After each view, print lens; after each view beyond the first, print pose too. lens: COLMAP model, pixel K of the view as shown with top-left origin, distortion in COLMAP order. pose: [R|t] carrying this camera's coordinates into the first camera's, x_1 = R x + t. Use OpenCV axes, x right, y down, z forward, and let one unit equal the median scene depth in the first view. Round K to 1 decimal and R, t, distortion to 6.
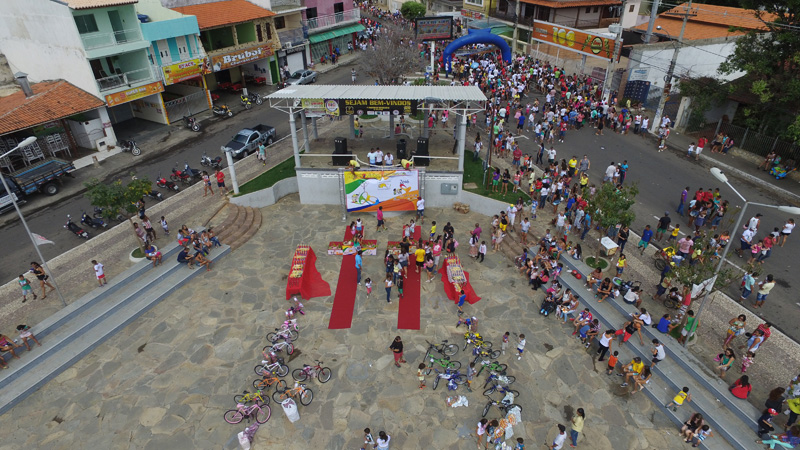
lens RADIAL K [[470.6, 0, 397.3], [0, 470.6, 225.1], [0, 0, 1]] dist [-0.003584, 0.017693]
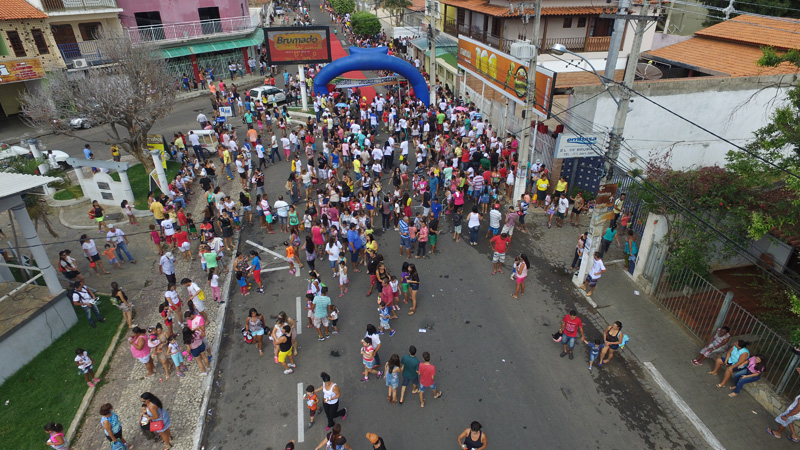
lens RADIAL K [[470.6, 0, 397.3], [0, 470.6, 225.1], [0, 0, 1]] dist [-0.003584, 0.017693]
pose [[0.985855, 0.079990, -0.147281, 0.339526], [-0.085610, 0.995808, -0.032210, -0.174262], [0.144087, 0.044363, 0.988570, 0.420983]]
